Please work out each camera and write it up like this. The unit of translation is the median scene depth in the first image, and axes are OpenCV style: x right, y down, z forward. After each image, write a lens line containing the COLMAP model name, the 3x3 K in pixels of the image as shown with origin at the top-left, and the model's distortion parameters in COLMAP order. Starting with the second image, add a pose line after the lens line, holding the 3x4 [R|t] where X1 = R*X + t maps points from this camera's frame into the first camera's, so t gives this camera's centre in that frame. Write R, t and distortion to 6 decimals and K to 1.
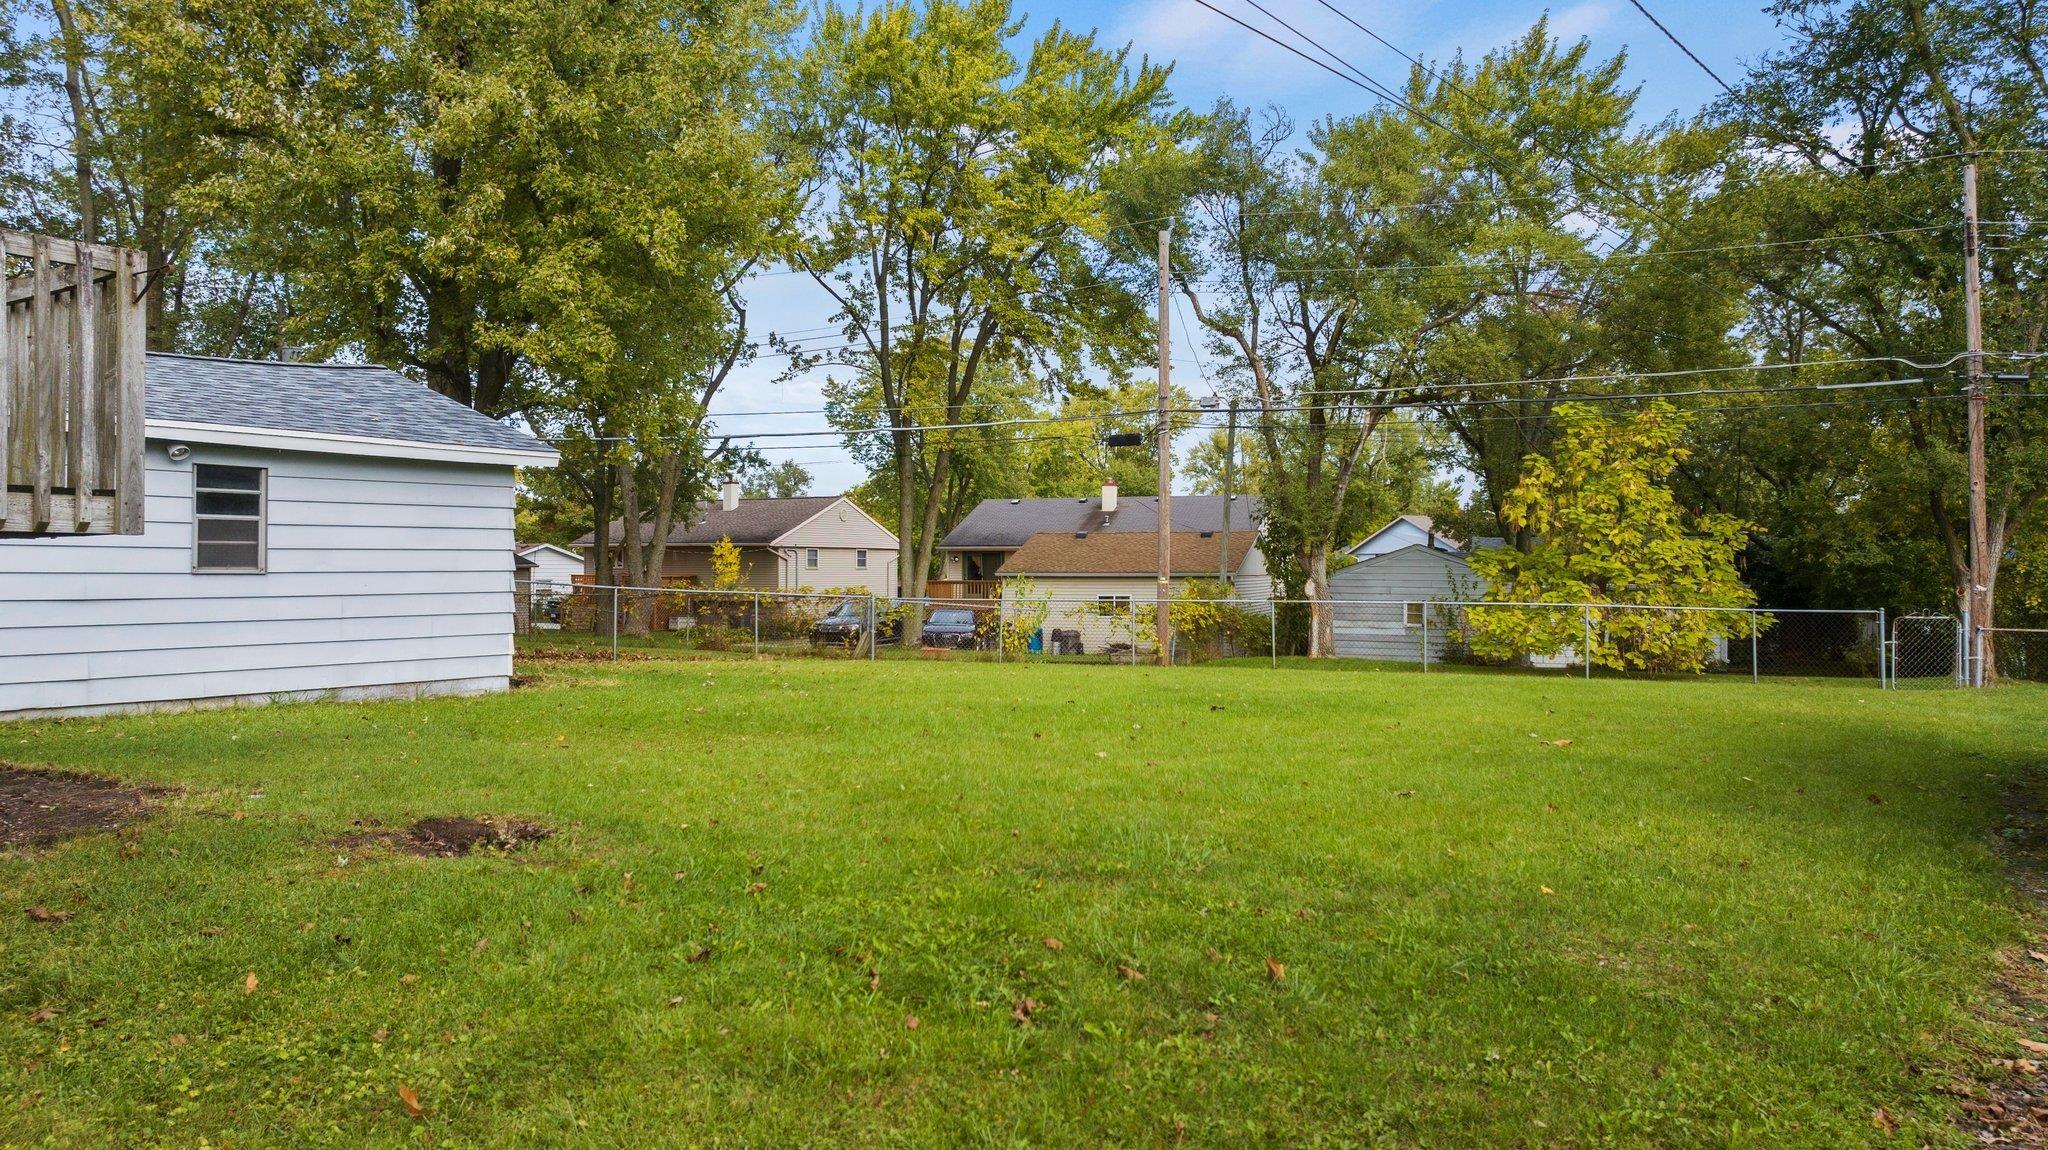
lens RADIAL K [[1441.3, 0, 1024.0], [0, 1441.3, 572.3], [0, 0, 1]] dist [-0.019849, -0.006139]
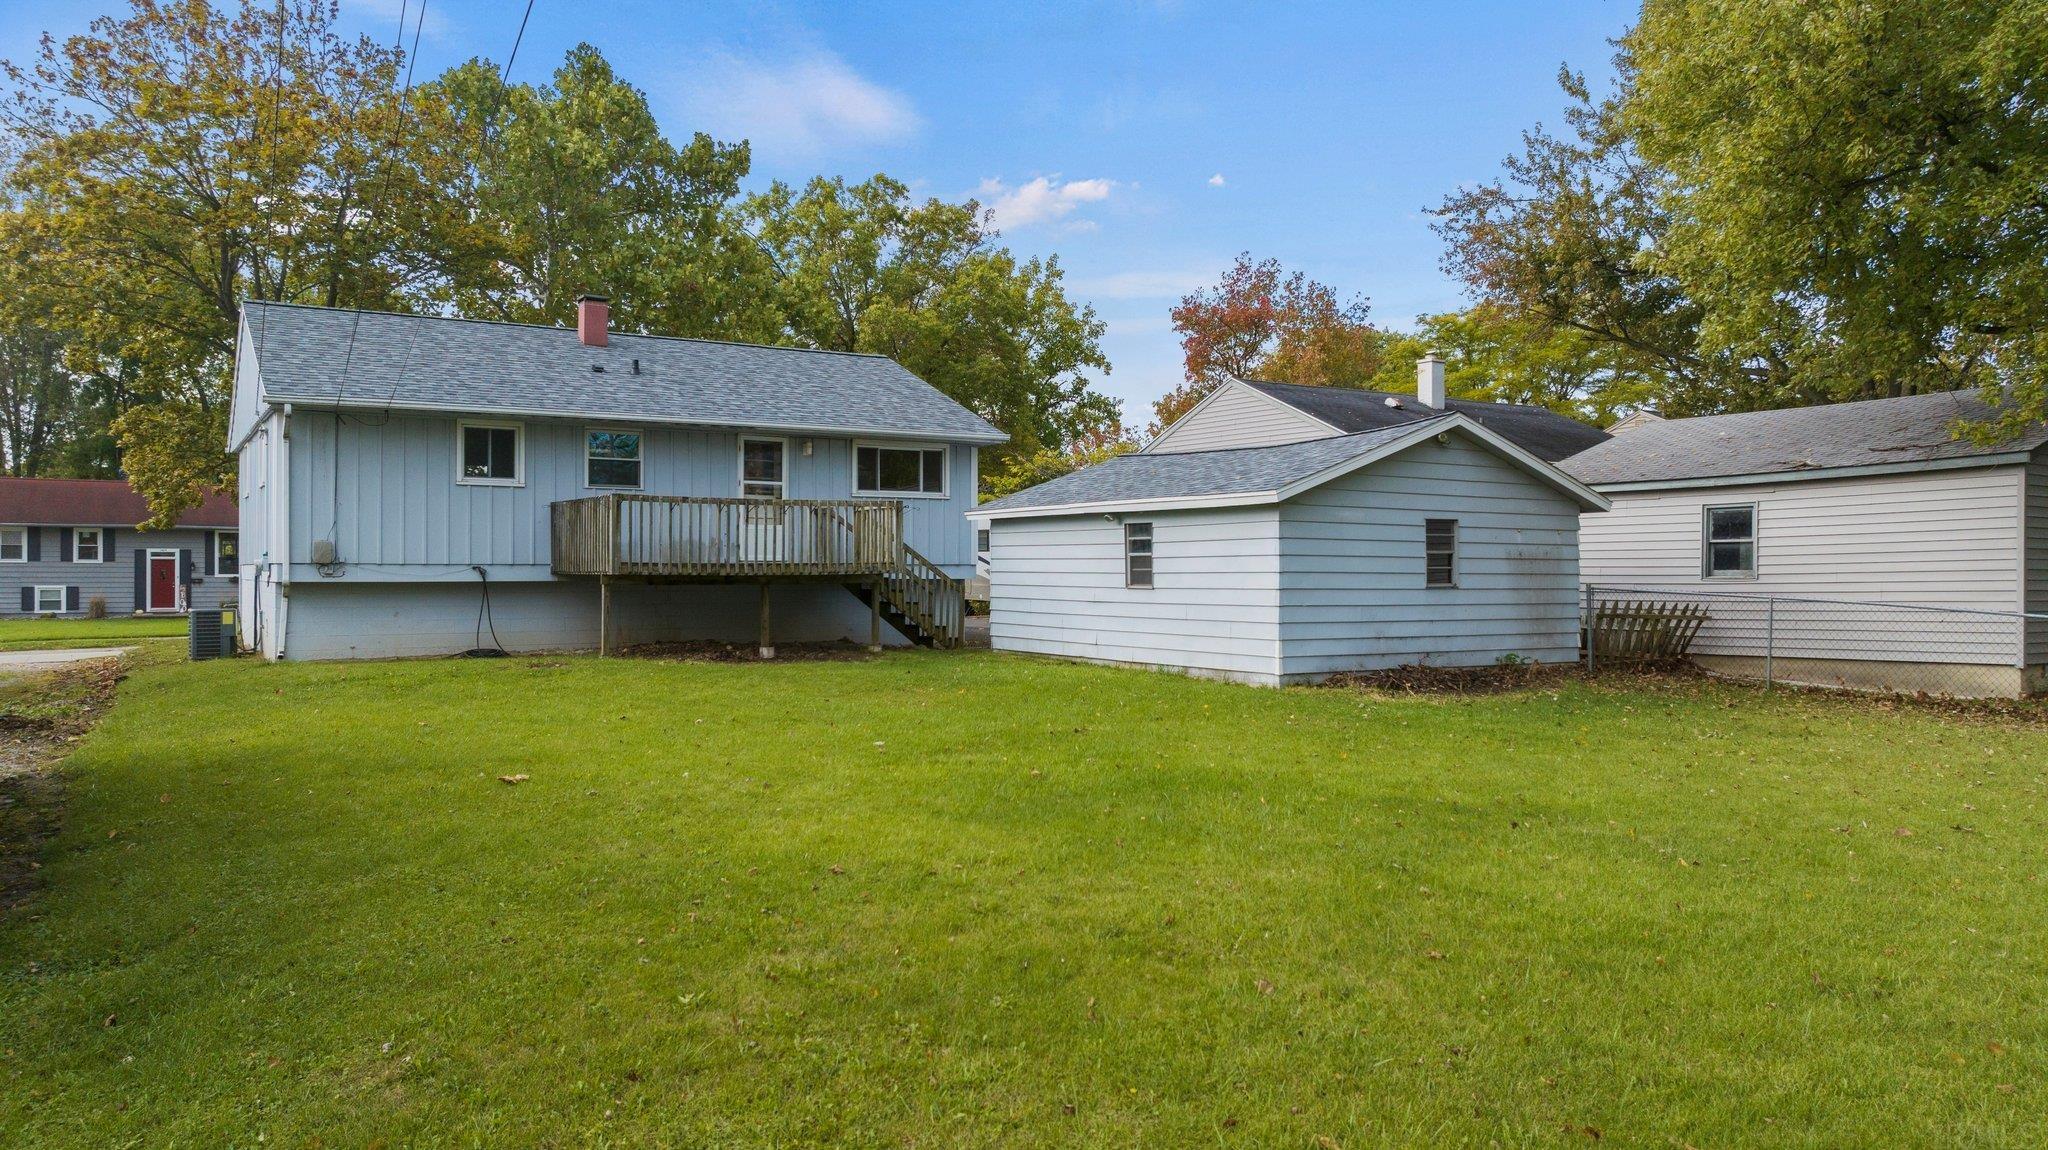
lens RADIAL K [[1441.3, 0, 1024.0], [0, 1441.3, 574.1], [0, 0, 1]] dist [-0.019849, -0.006139]
pose [[-0.402993, -0.000923, -0.915203, 0.990430], [-0.004468, 0.999990, 0.000959, -0.016032], [0.915192, 0.004476, -0.402993, 1.506753]]
